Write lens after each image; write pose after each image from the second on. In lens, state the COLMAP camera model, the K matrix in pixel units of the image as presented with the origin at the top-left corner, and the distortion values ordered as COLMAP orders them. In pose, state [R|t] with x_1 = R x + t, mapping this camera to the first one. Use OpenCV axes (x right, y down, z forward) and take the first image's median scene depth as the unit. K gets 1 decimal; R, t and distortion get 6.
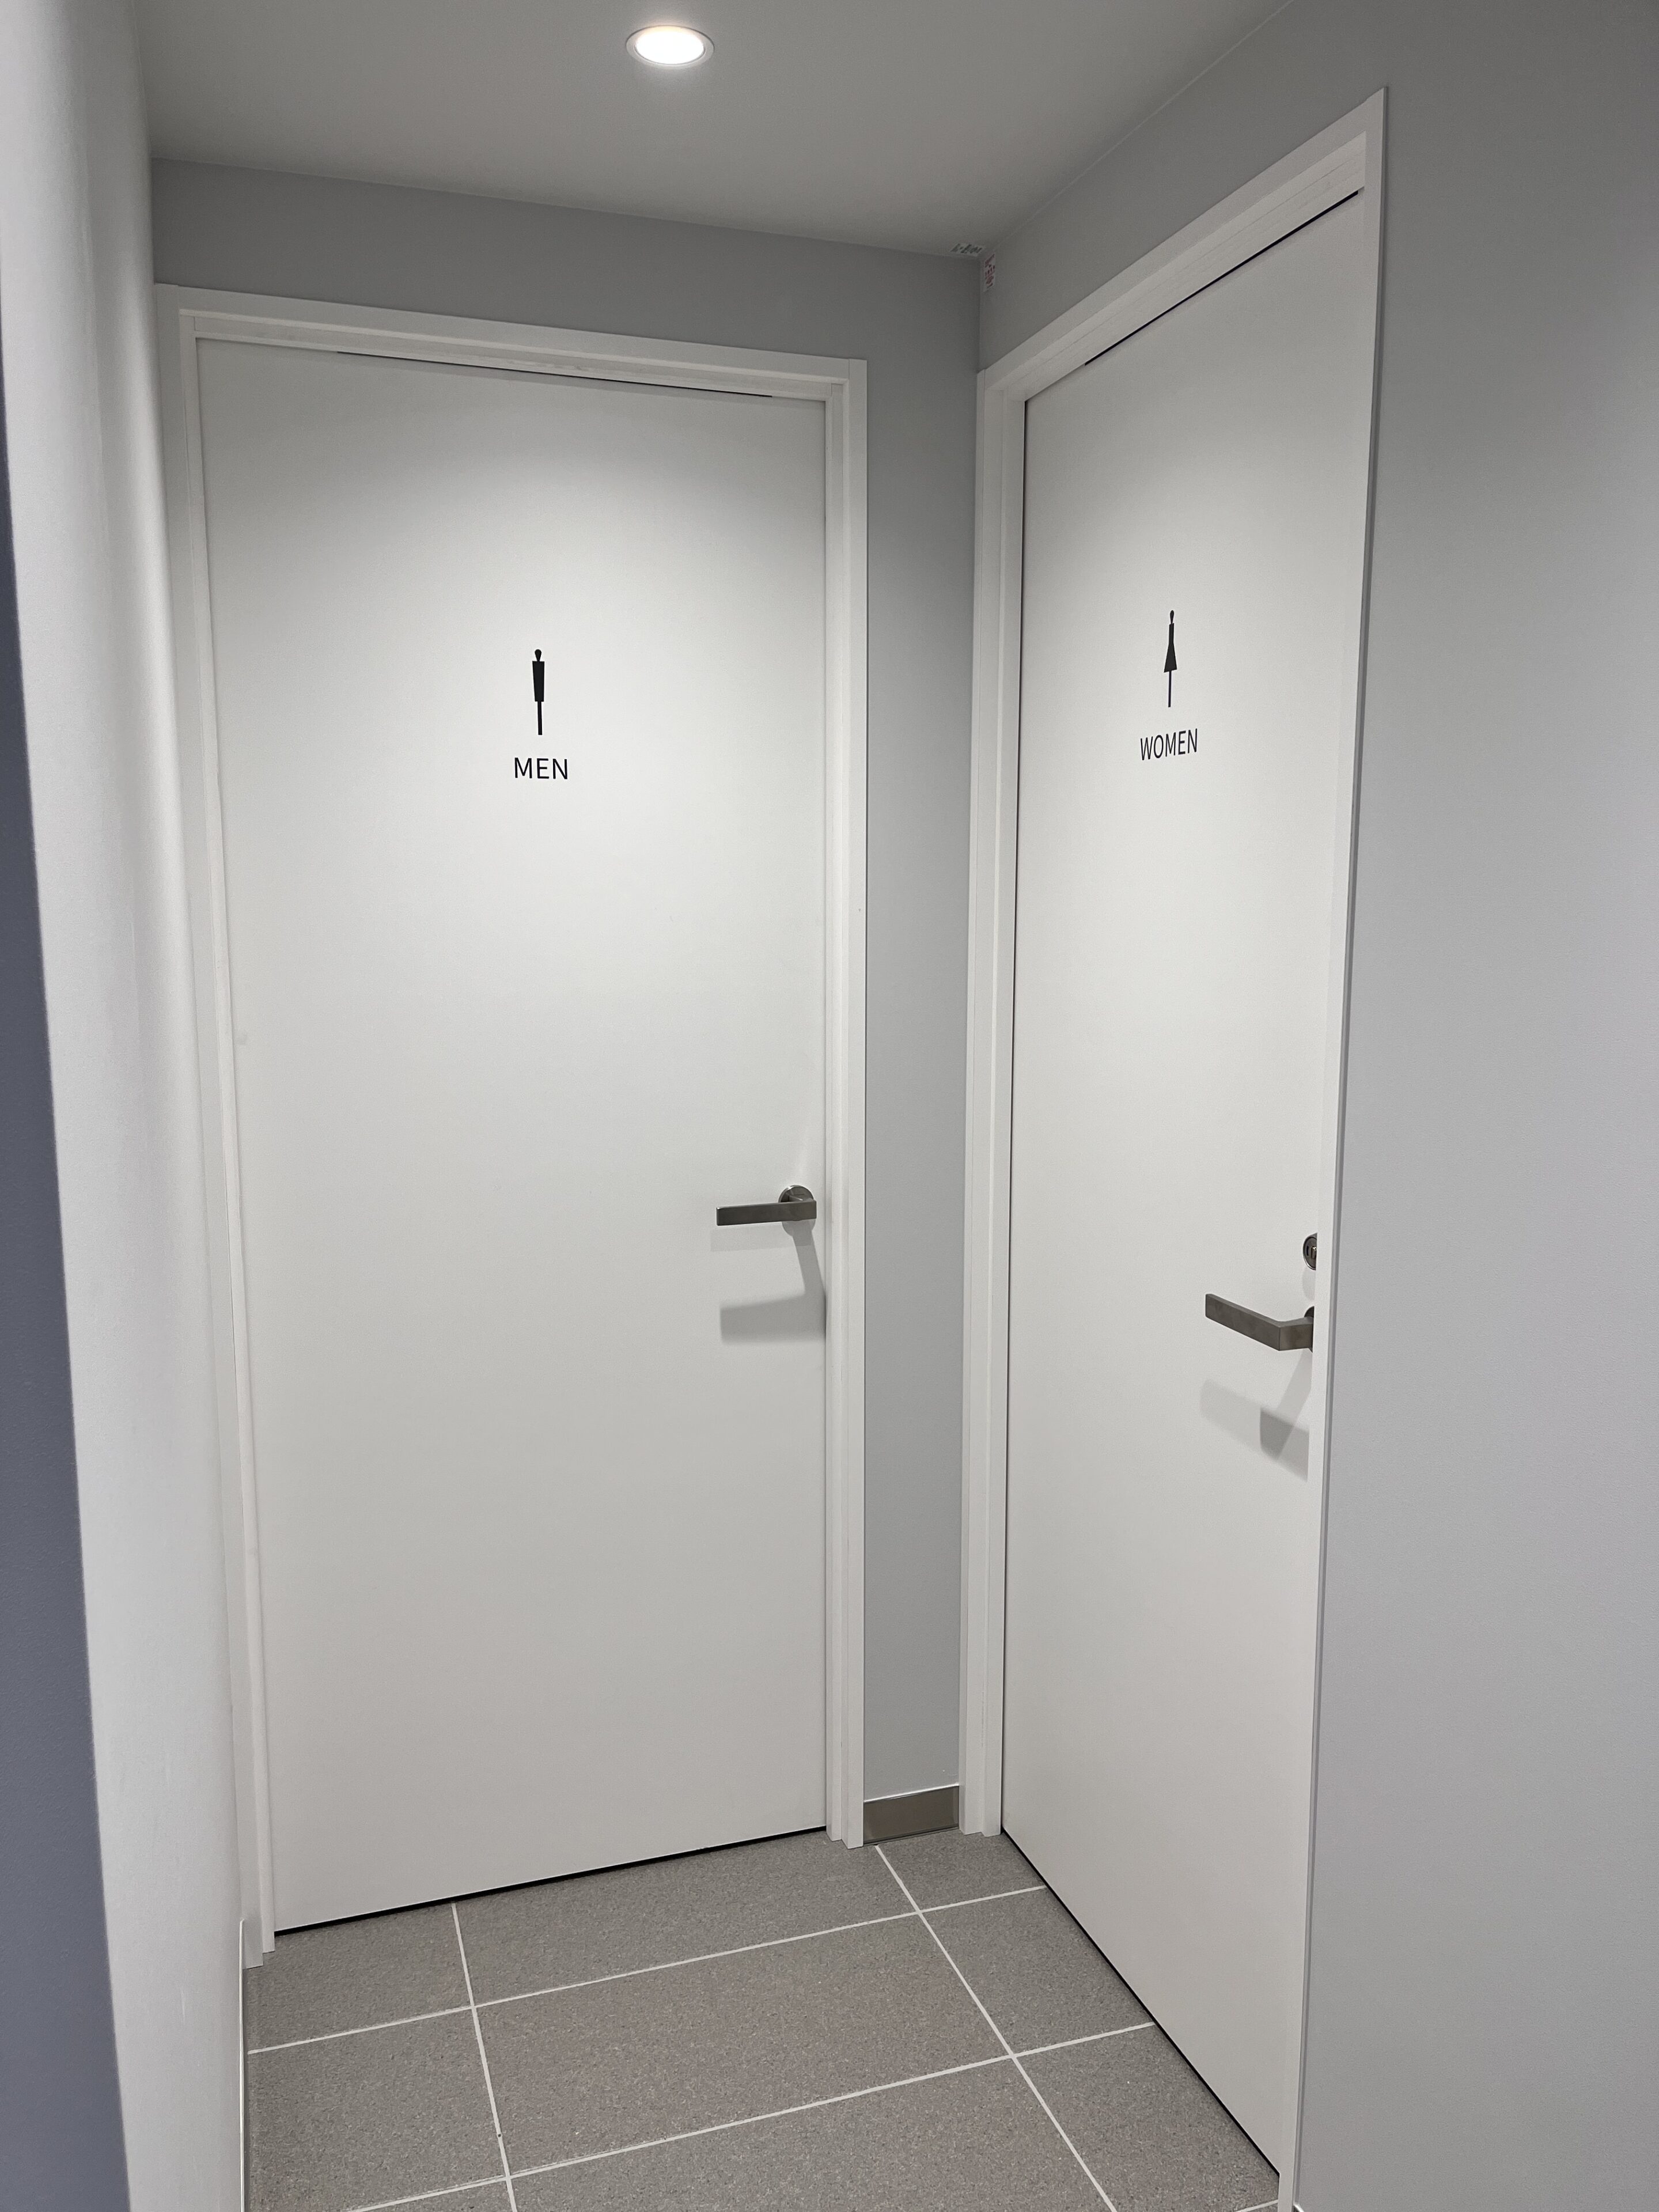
lens RADIAL K [[1662.8, 0, 831.1], [0, 1662.8, 1110.3], [0, 0, 1]] dist [0.013130, -0.005899]
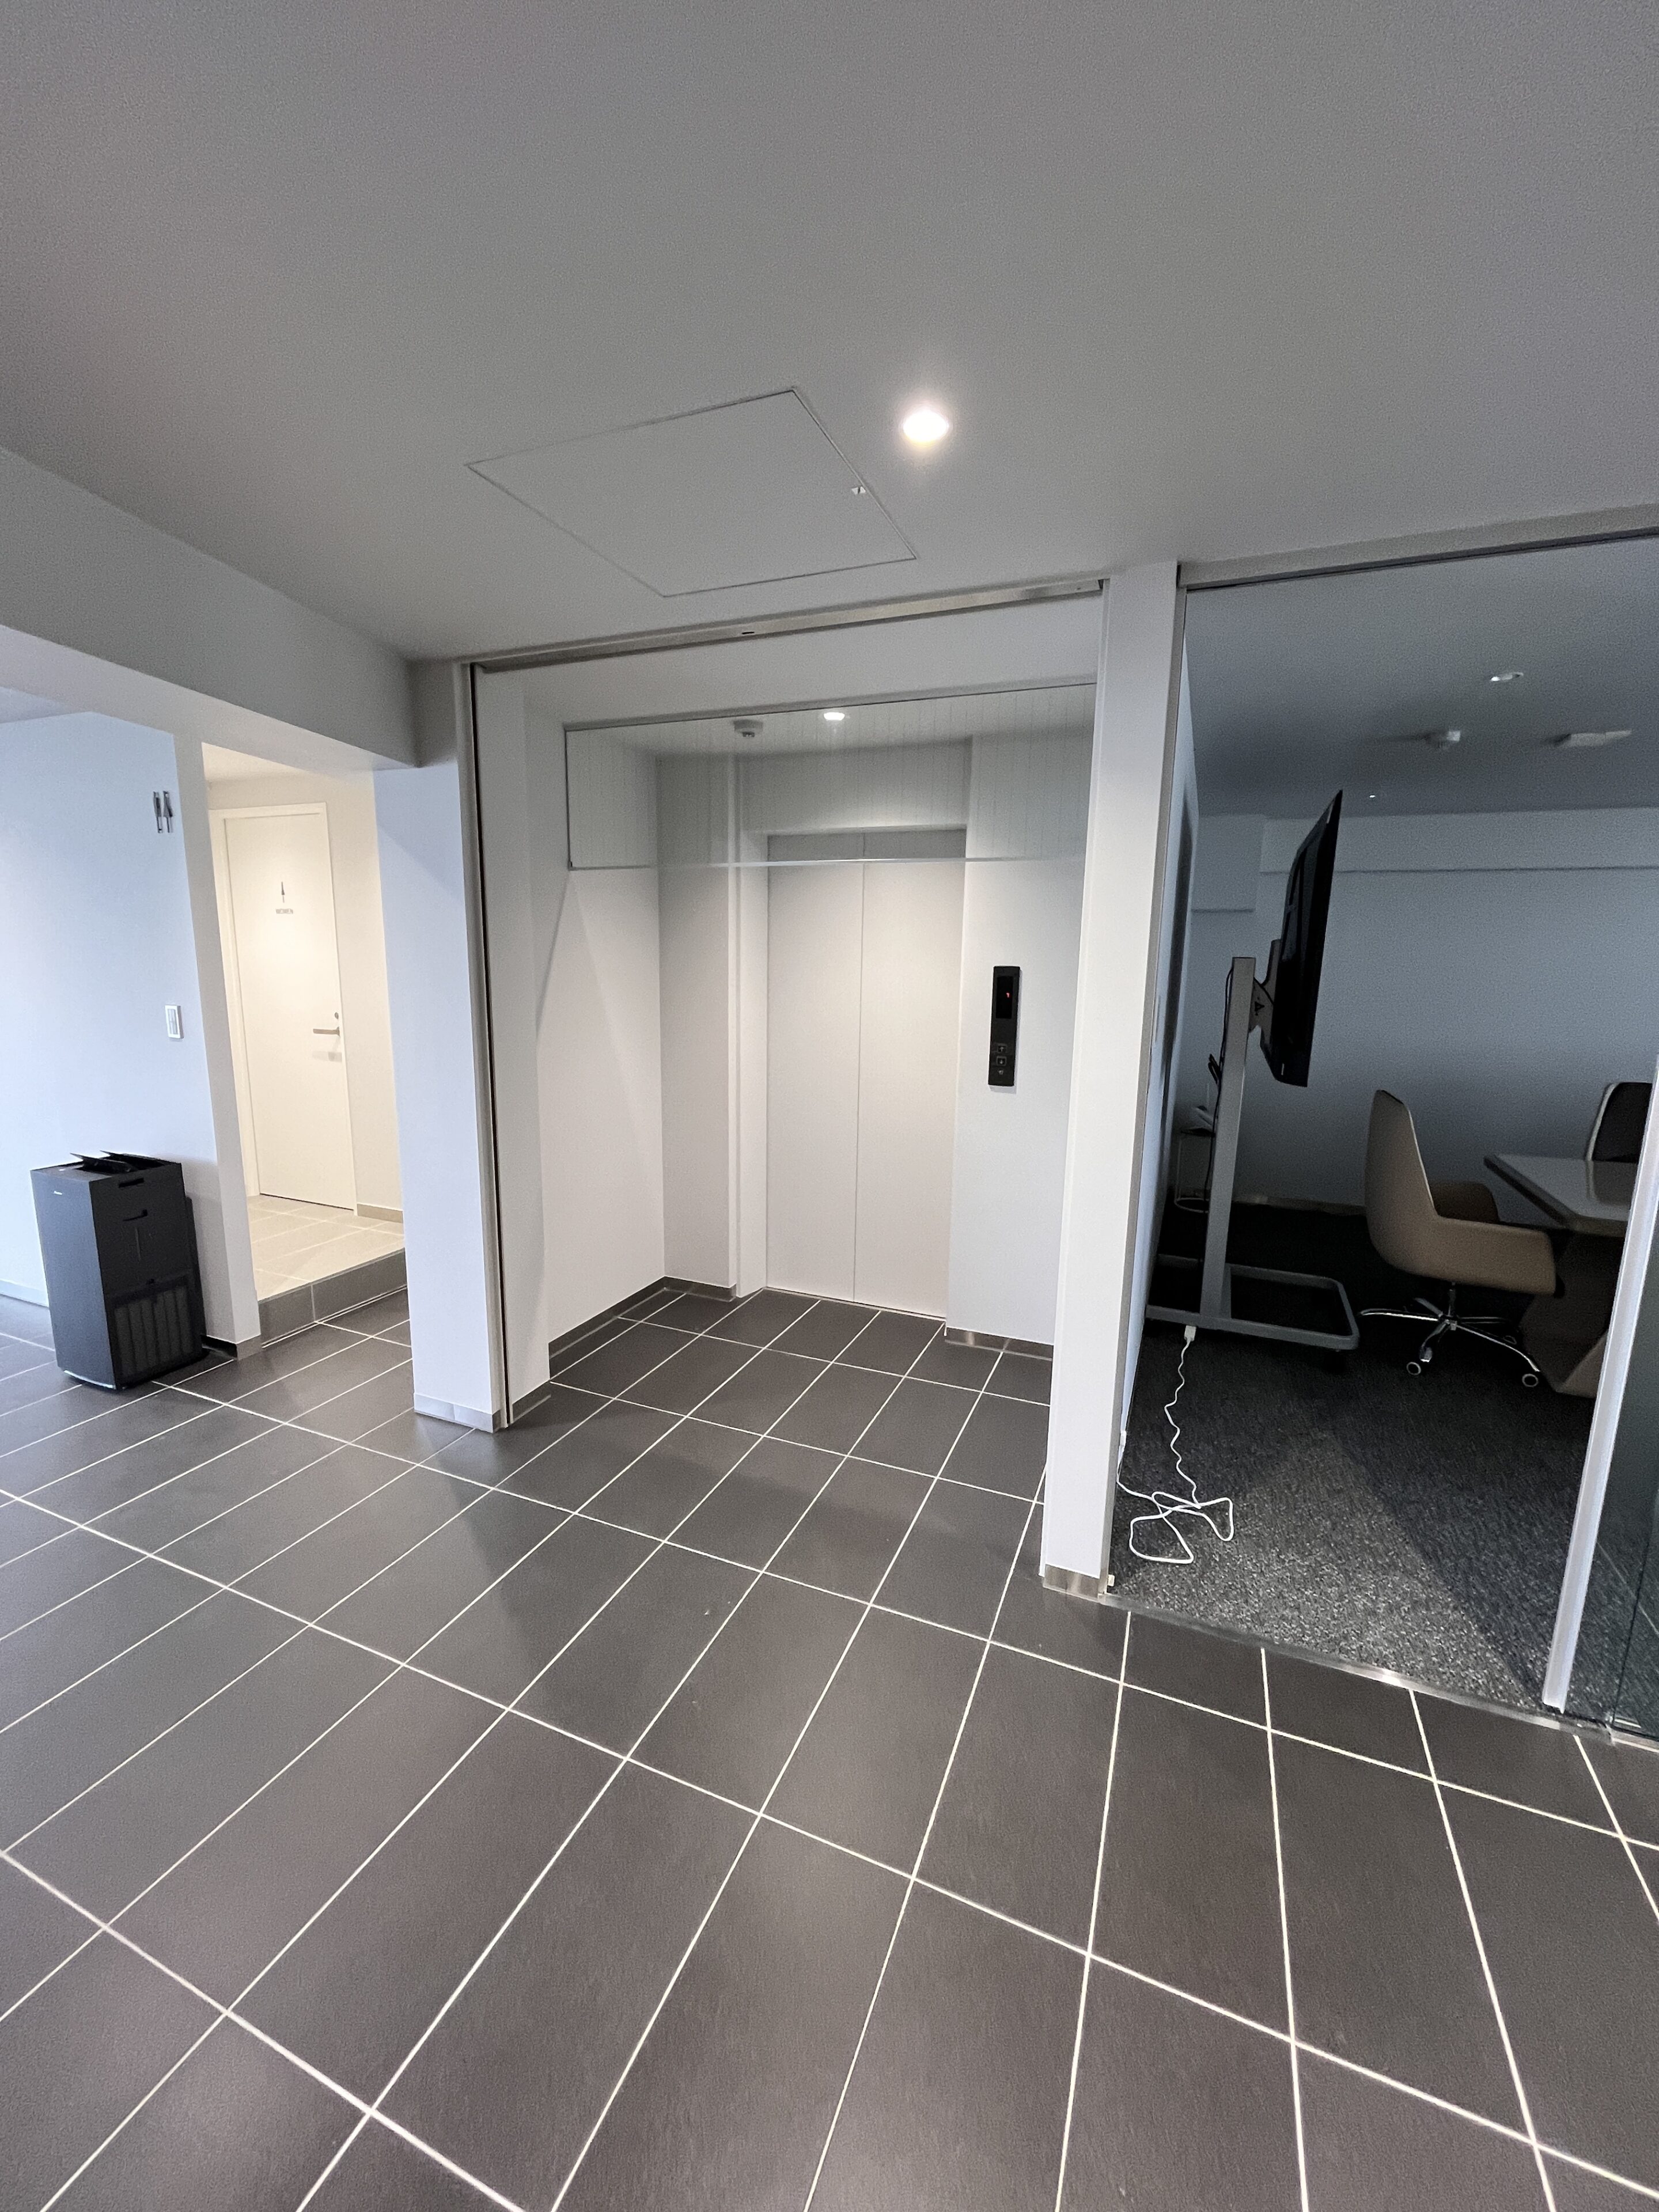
lens RADIAL K [[901.6, 0, 835.0], [0, 901.6, 1114.6], [0, 0, 1]] dist [-0.001987, 0.000409]
pose [[0.654618, -0.120238, 0.746336, -0.782027], [0.083547, 0.992729, 0.086654, 0.263653], [-0.751329, 0.005629, 0.659904, -1.901574]]
